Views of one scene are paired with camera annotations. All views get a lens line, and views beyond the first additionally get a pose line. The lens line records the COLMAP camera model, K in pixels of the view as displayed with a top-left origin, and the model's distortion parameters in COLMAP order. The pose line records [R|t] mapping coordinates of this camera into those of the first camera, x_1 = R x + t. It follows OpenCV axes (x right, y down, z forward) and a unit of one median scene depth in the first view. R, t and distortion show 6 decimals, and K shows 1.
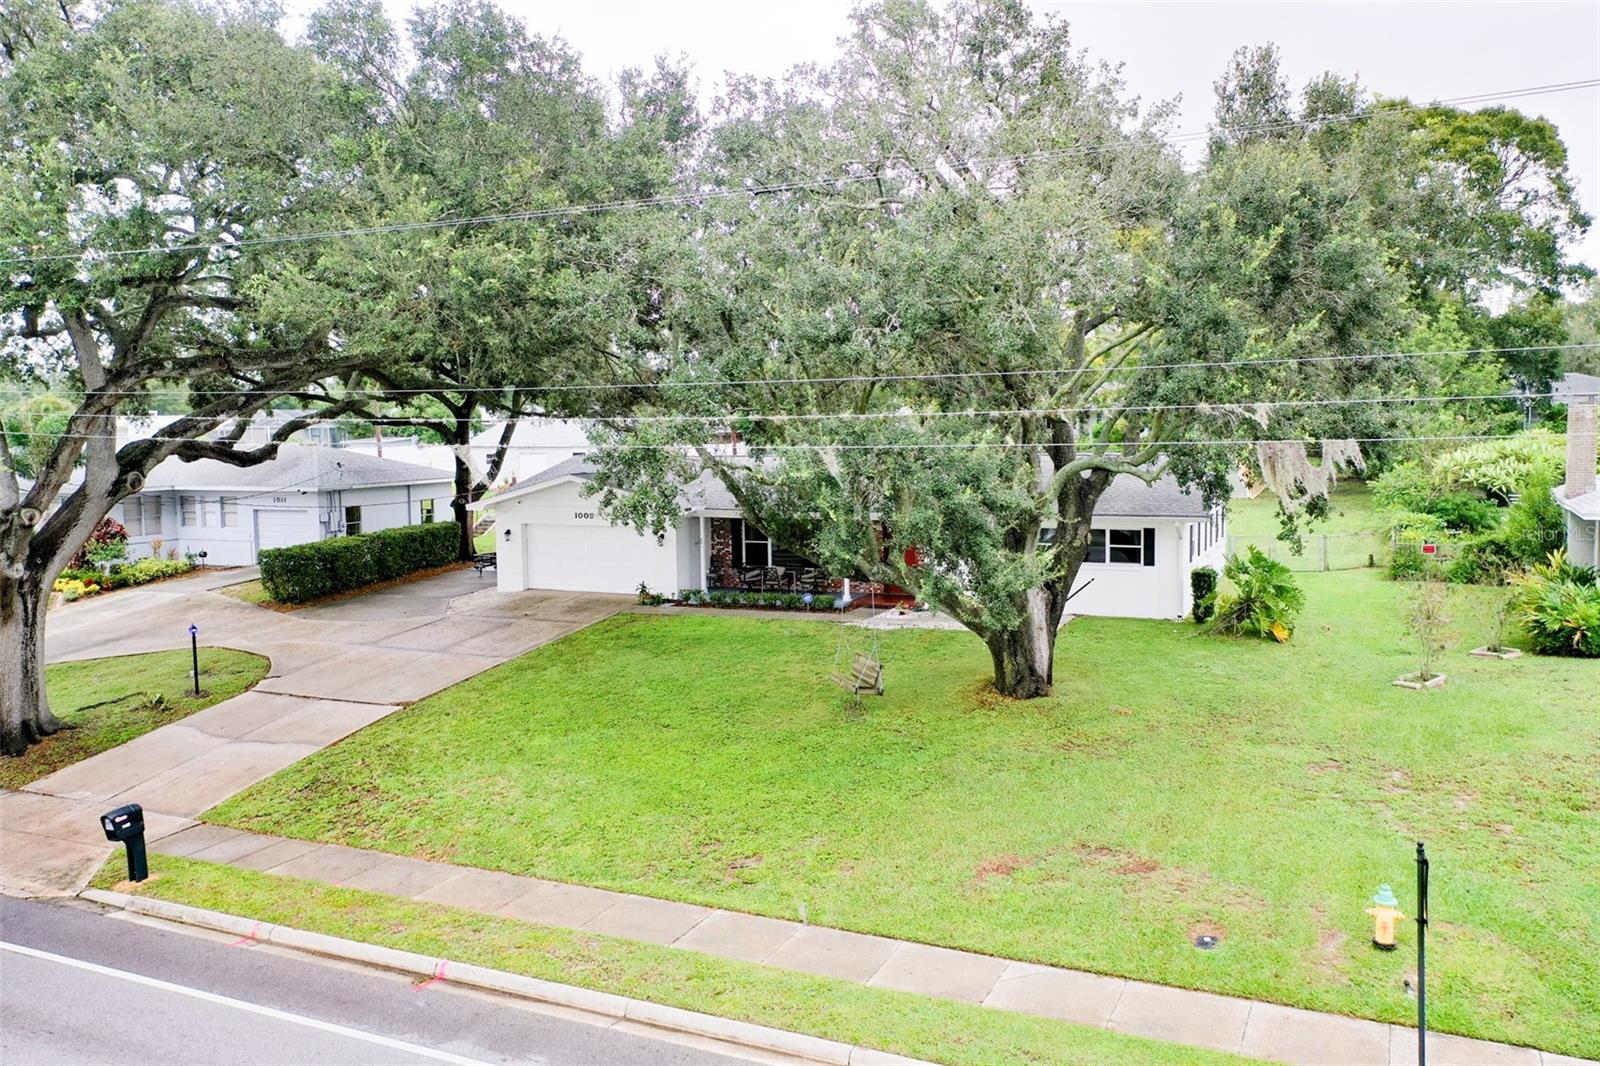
lens RADIAL K [[1267.8, 0, 800.0], [0, 1267.8, 533.0], [0, 0, 1]] dist [-0.001266, 0.003800]
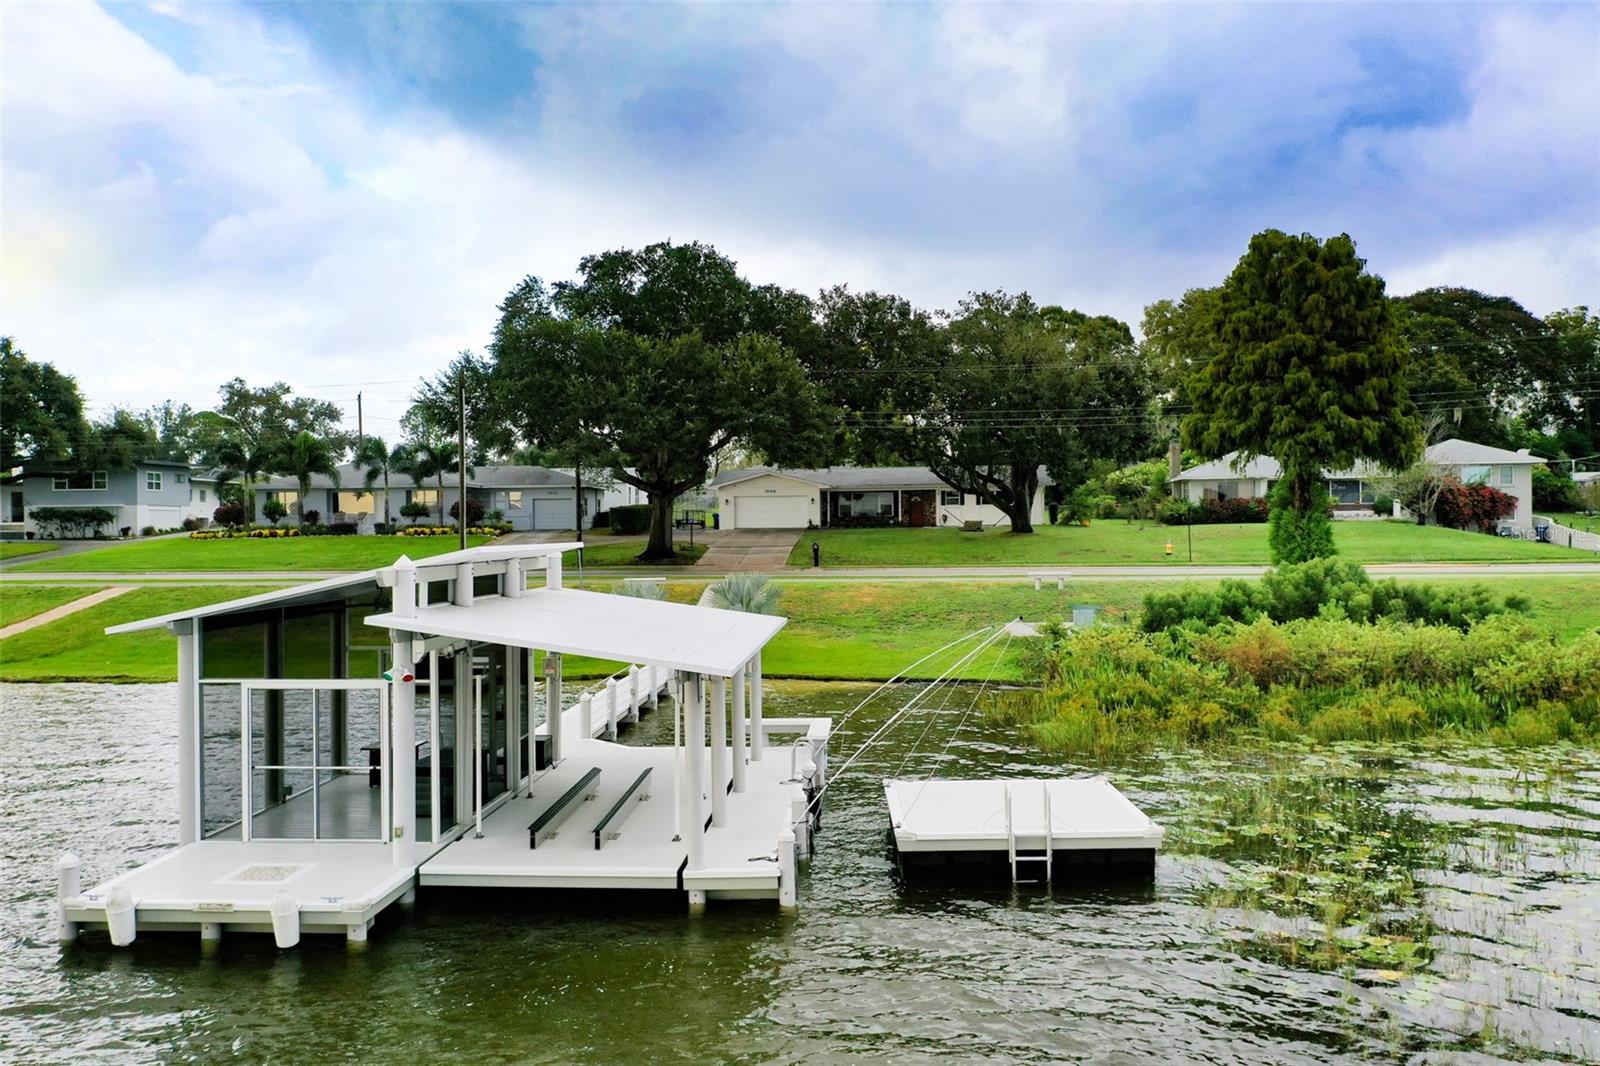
lens RADIAL K [[1267.8, 0, 800.0], [0, 1267.8, 533.0], [0, 0, 1]] dist [-0.001266, 0.003800]
pose [[0.940939, 0.001498, 0.338573, -1.613899], [0.028338, 0.996133, -0.083162, 0.447600], [-0.337388, 0.087845, 0.937258, -1.915369]]
